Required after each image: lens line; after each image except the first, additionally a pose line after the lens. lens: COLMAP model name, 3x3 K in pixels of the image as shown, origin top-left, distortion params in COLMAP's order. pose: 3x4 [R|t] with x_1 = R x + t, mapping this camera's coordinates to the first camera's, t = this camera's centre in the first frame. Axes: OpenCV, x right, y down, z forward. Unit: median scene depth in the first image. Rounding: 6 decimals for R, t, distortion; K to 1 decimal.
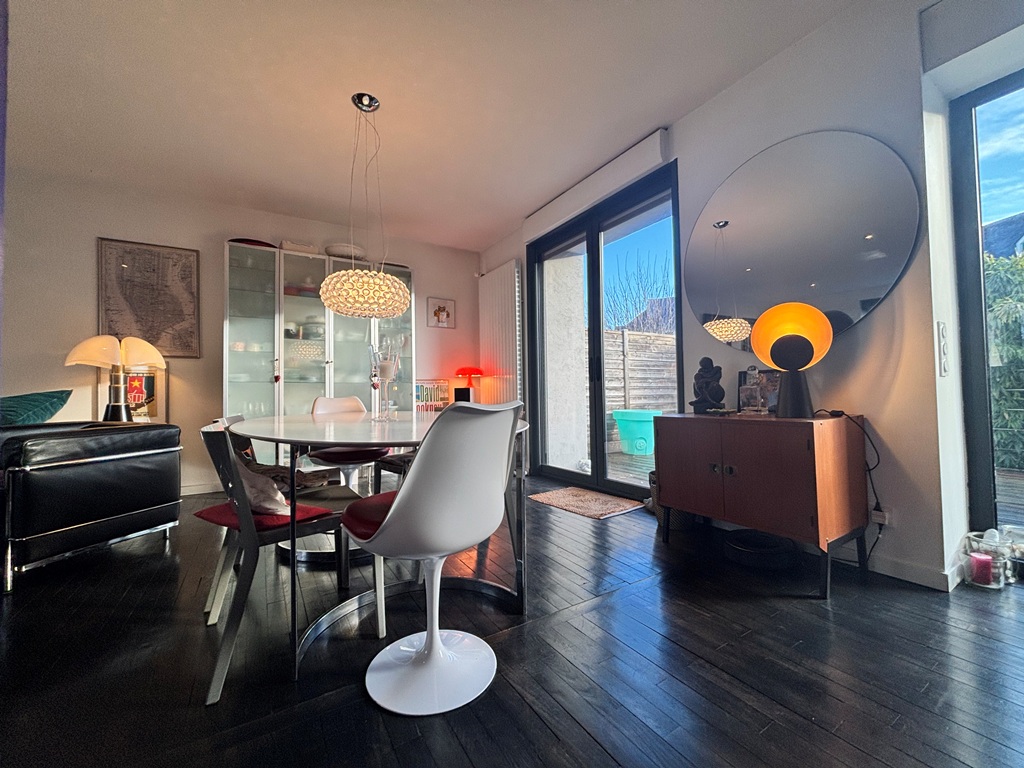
lens RADIAL K [[410.9, 0, 507.4], [0, 410.9, 383.5], [0, 0, 1]] dist [0.000057, -0.000244]
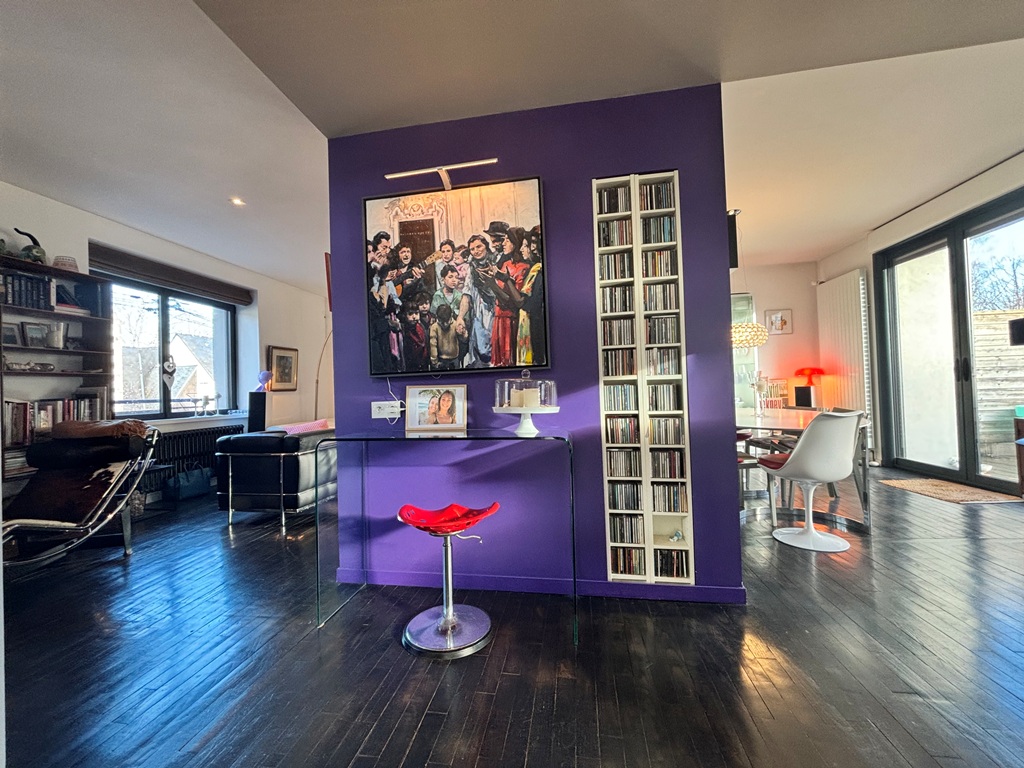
lens RADIAL K [[410.9, 0, 507.2], [0, 410.9, 383.9], [0, 0, 1]] dist [0.000057, -0.000244]
pose [[0.765133, -0.019469, -0.643578, -0.000410], [0.040622, 0.999011, 0.018073, -0.061498], [0.642590, -0.039971, 0.765167, -0.526299]]
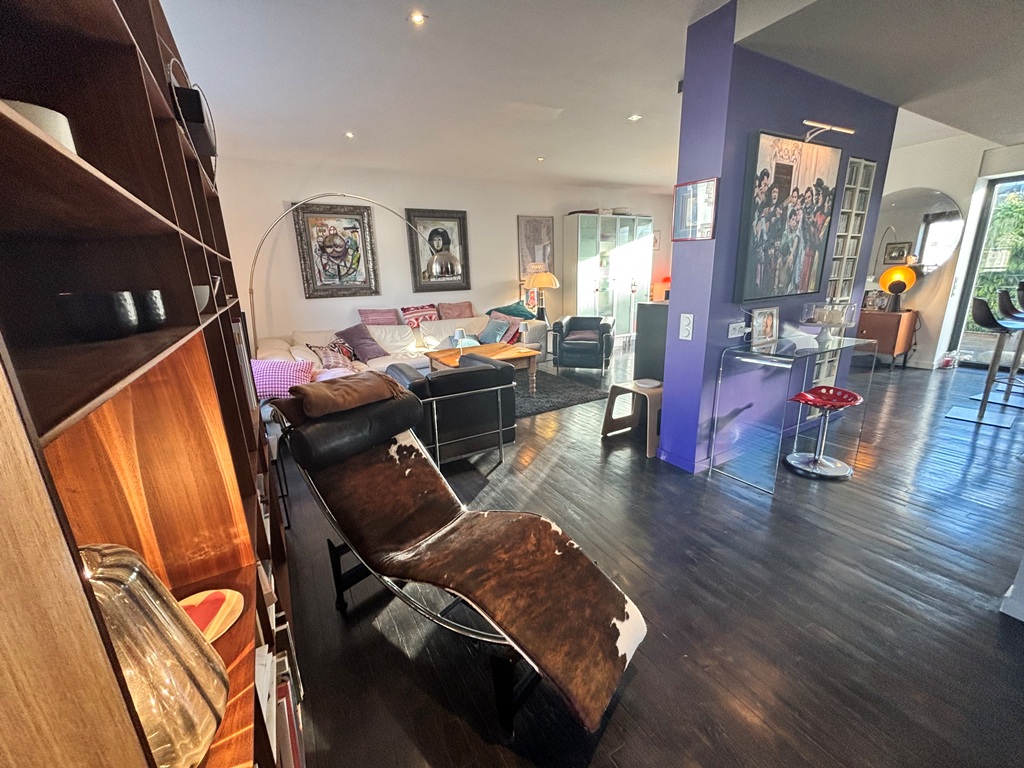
lens RADIAL K [[410.9, 0, 519.1], [0, 410.9, 378.4], [0, 0, 1]] dist [0.000057, -0.000244]
pose [[0.999517, -0.010201, -0.029351, -0.830072], [0.017861, 0.961551, 0.274046, -0.137595], [0.025427, -0.274438, 0.961269, -0.882077]]
